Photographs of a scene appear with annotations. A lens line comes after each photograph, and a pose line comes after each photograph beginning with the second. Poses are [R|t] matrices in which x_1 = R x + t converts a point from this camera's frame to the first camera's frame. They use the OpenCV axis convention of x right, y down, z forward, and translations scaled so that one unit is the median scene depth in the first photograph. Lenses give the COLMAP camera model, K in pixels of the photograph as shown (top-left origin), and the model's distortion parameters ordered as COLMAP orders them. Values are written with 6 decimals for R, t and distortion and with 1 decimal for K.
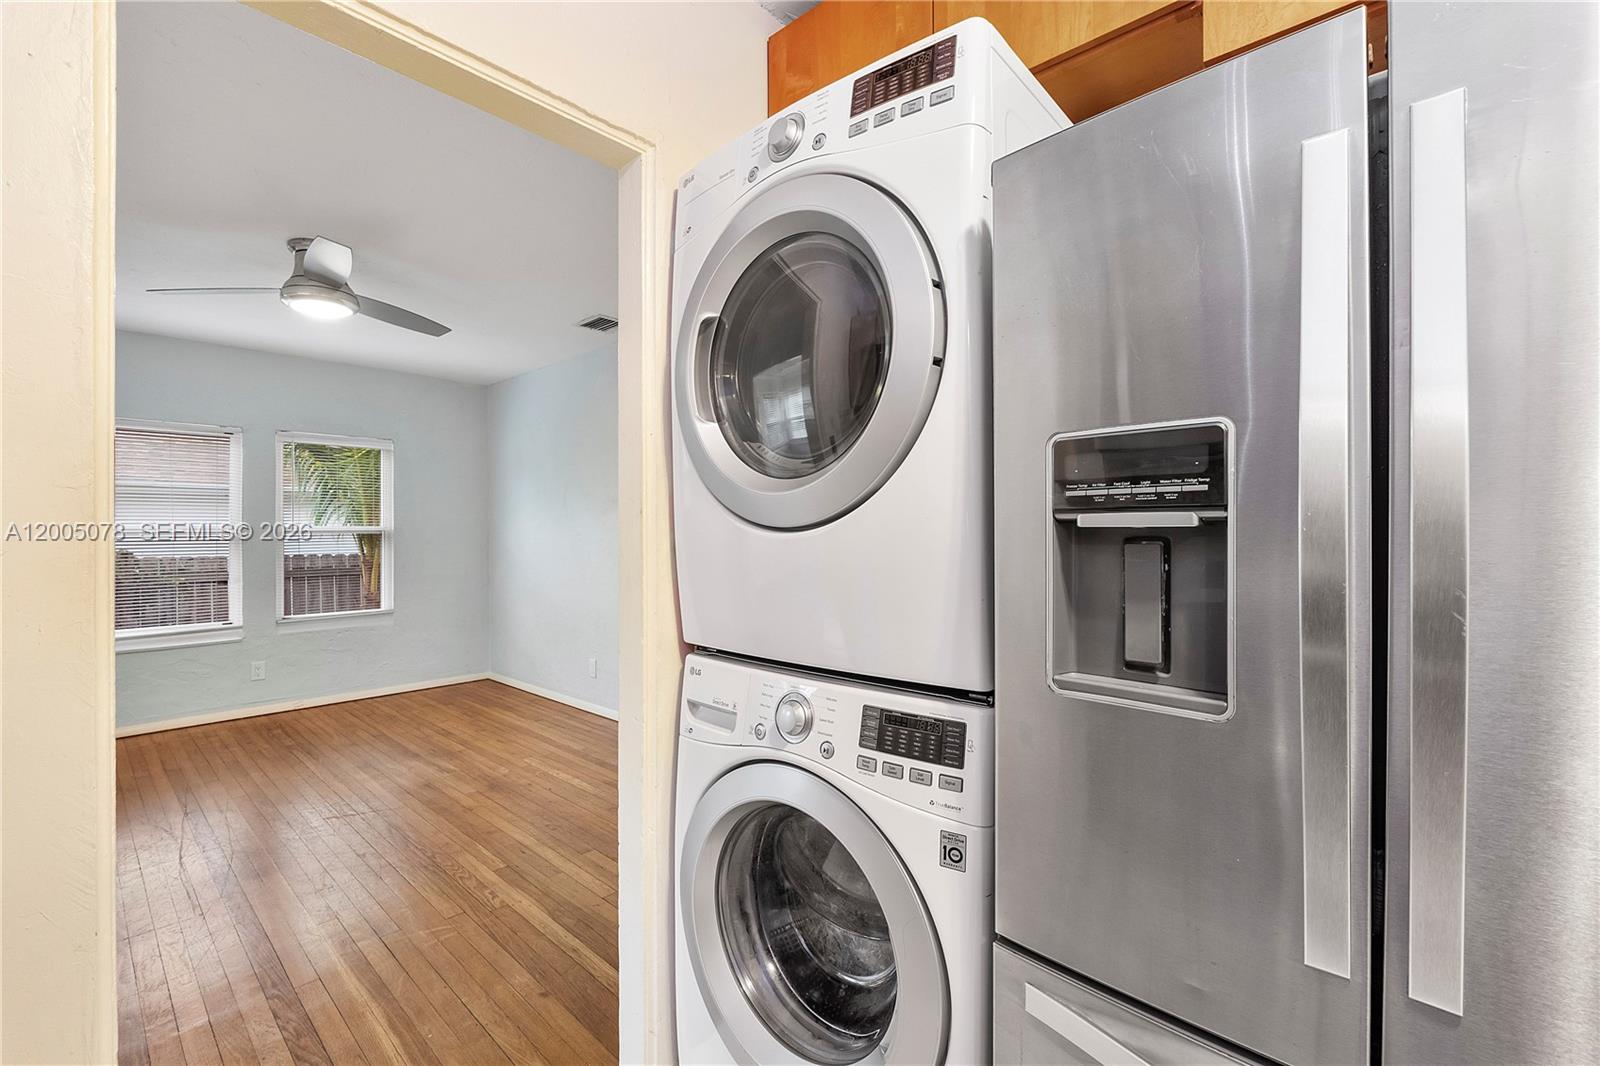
lens RADIAL K [[678.0, 0, 796.4], [0, 678.0, 538.0], [0, 0, 1]] dist [-0.001832, -0.000480]
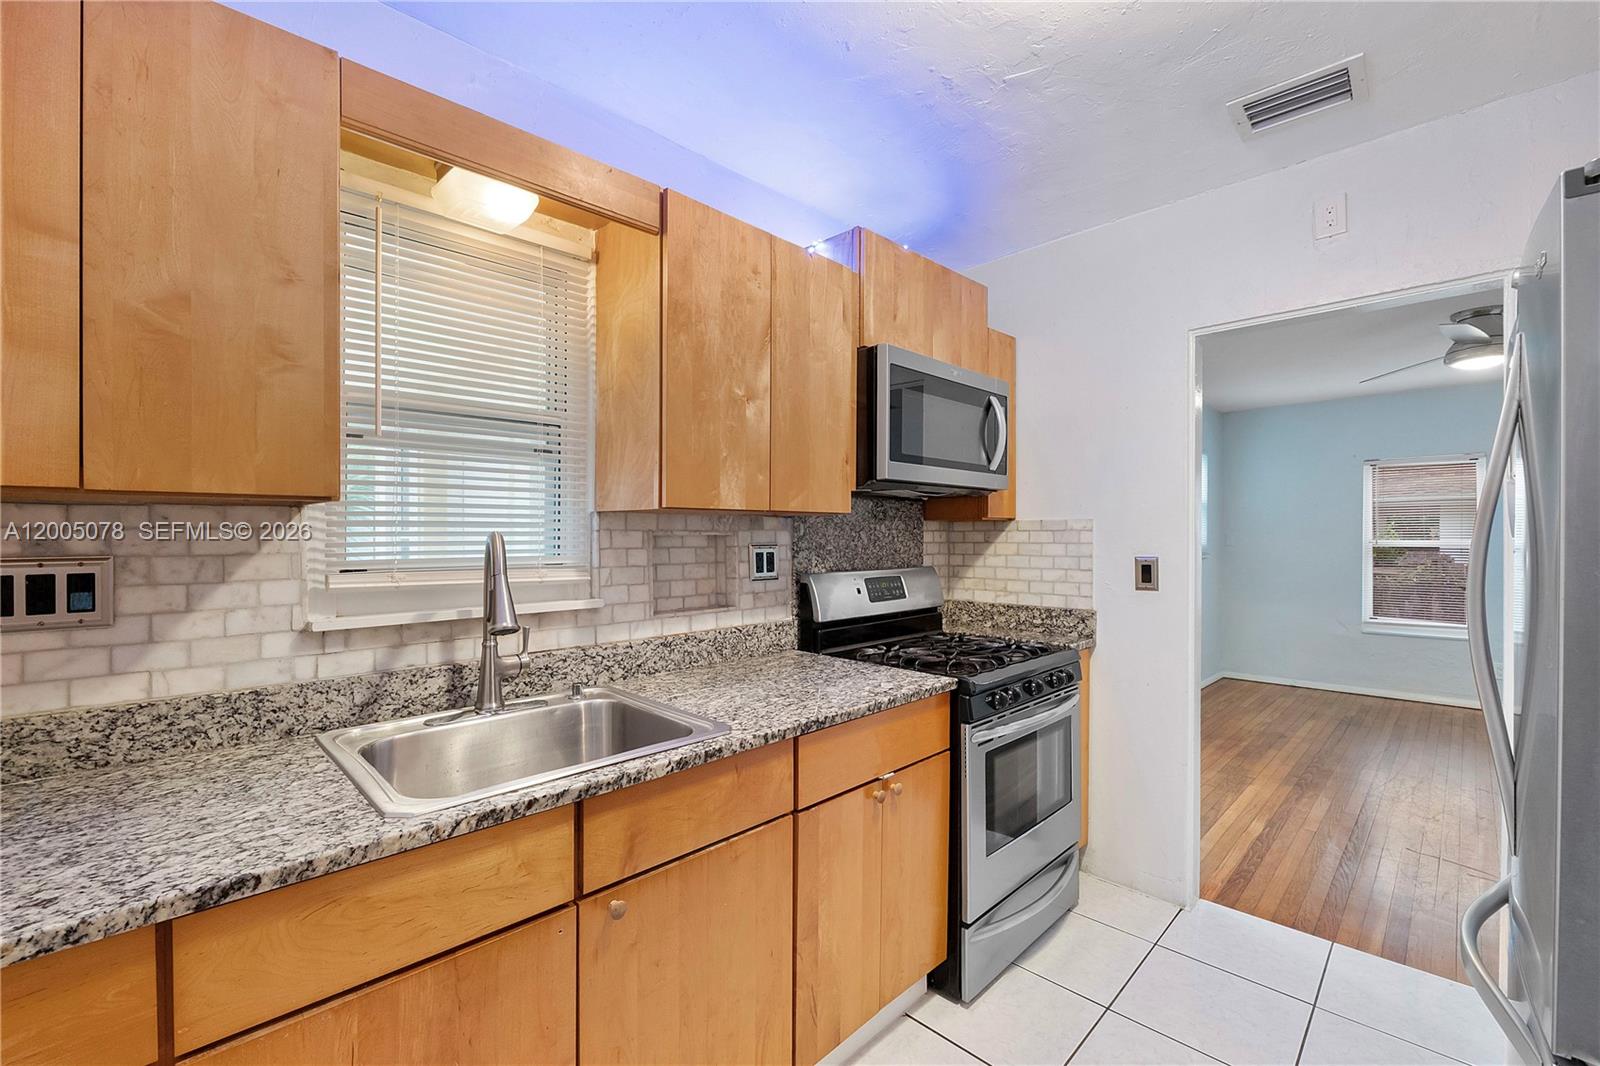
lens RADIAL K [[678.0, 0, 796.4], [0, 678.0, 538.0], [0, 0, 1]] dist [-0.001832, -0.000480]
pose [[-0.045317, 0.004589, -0.998962, 0.378830], [-0.009198, 0.999945, 0.005010, -0.017105], [0.998930, 0.009415, -0.045272, -0.103121]]
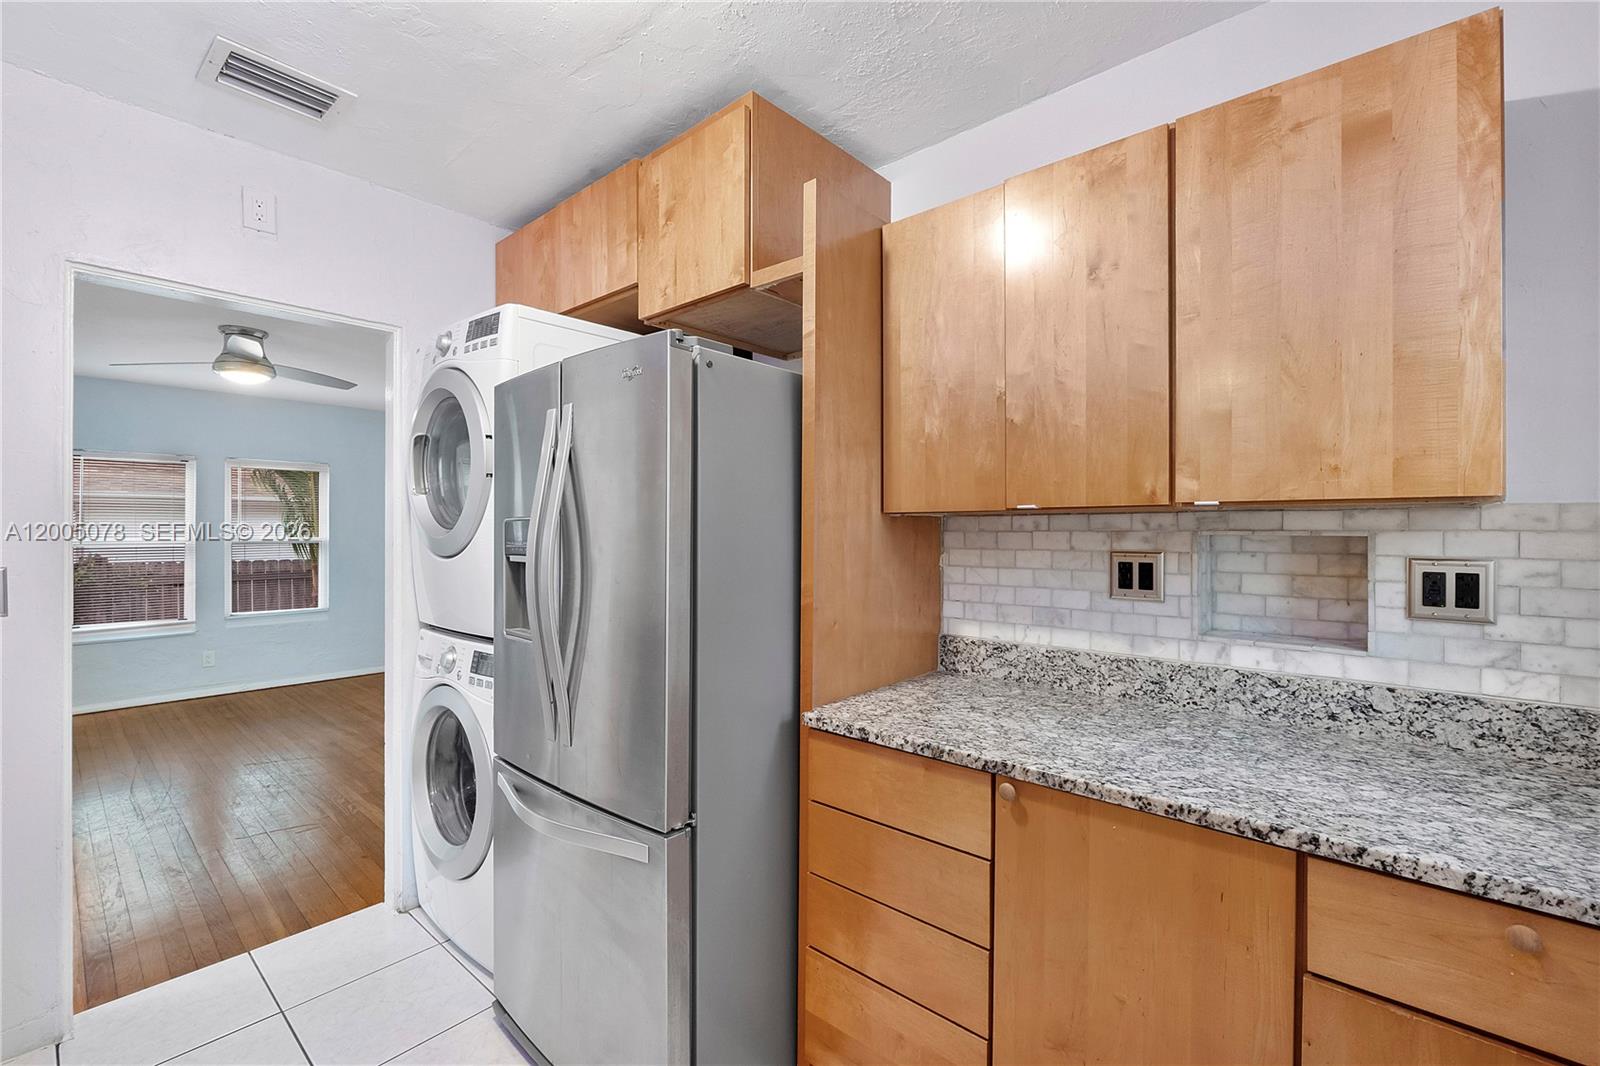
lens RADIAL K [[681.2, 0, 800.0], [0, 681.2, 533.0], [0, 0, 1]] dist [-0.004107, -0.000062]
pose [[0.999889, -0.002342, 0.014694, 0.246524], [0.002450, 0.999970, -0.007338, -0.016528], [-0.014677, 0.007373, 0.999865, -0.229973]]
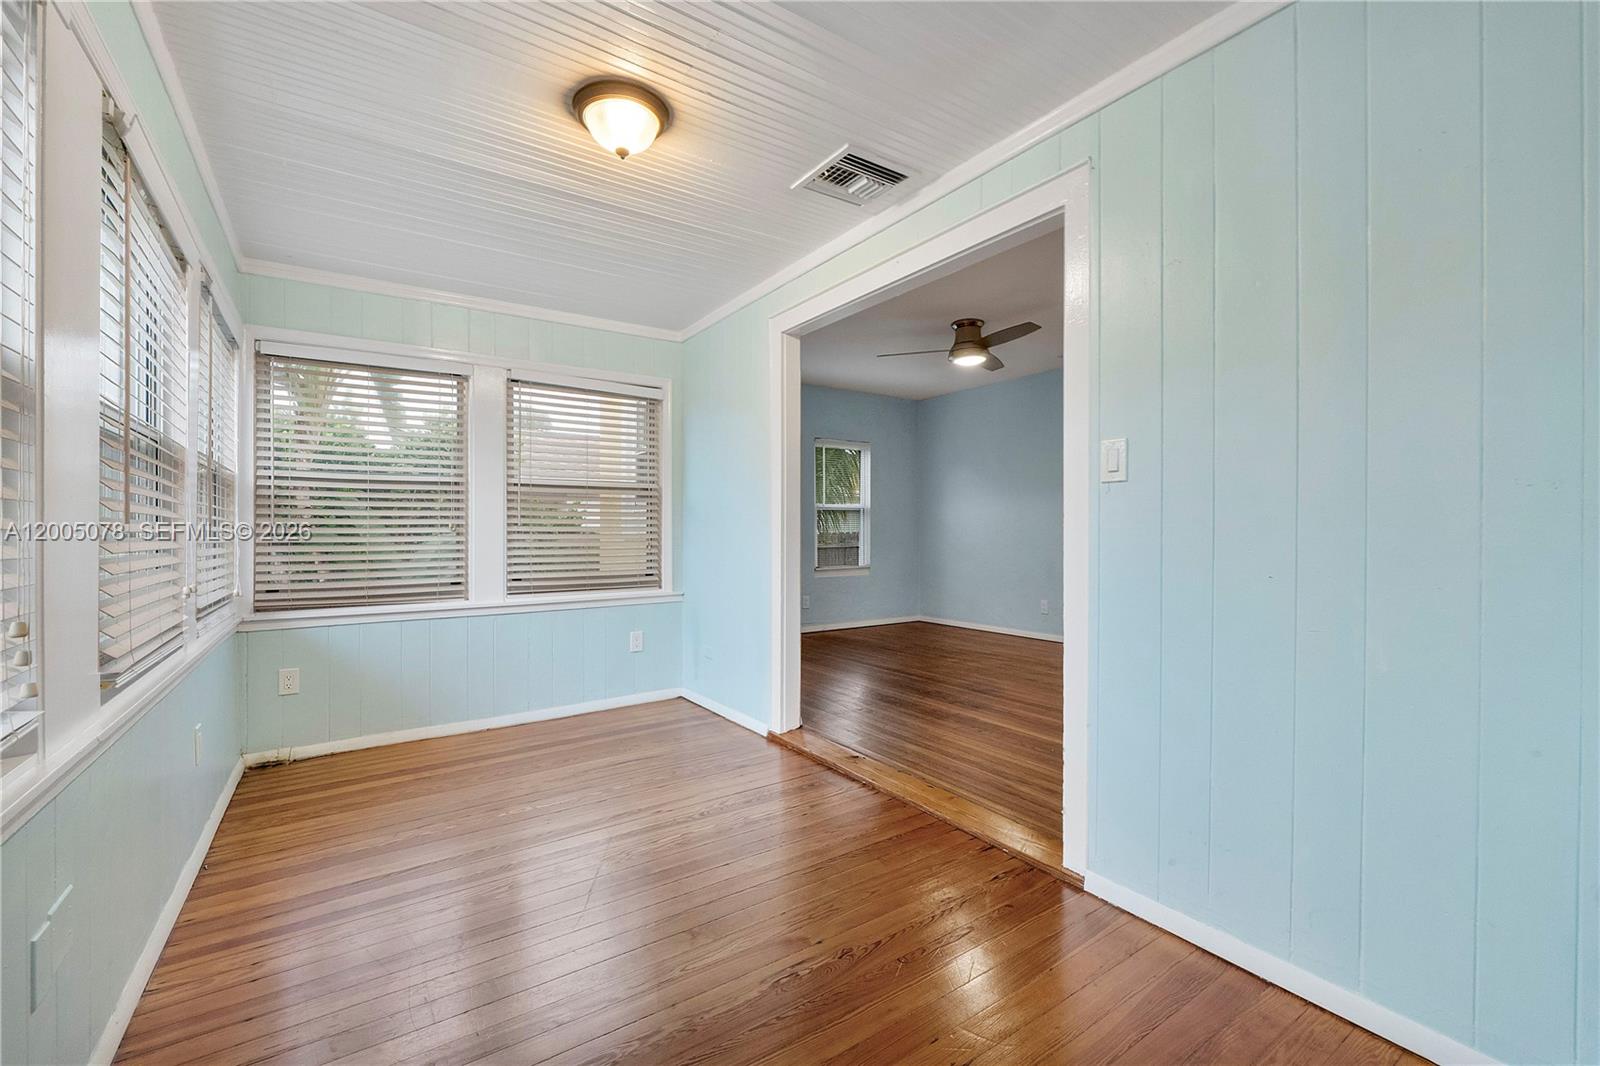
lens RADIAL K [[681.2, 0, 800.0], [0, 681.2, 533.0], [0, 0, 1]] dist [-0.004107, -0.000062]
pose [[0.970019, -0.000115, -0.243029, -0.478981], [-0.001692, 0.999972, -0.007227, 0.060769], [0.243023, 0.007421, 0.969992, -0.478177]]
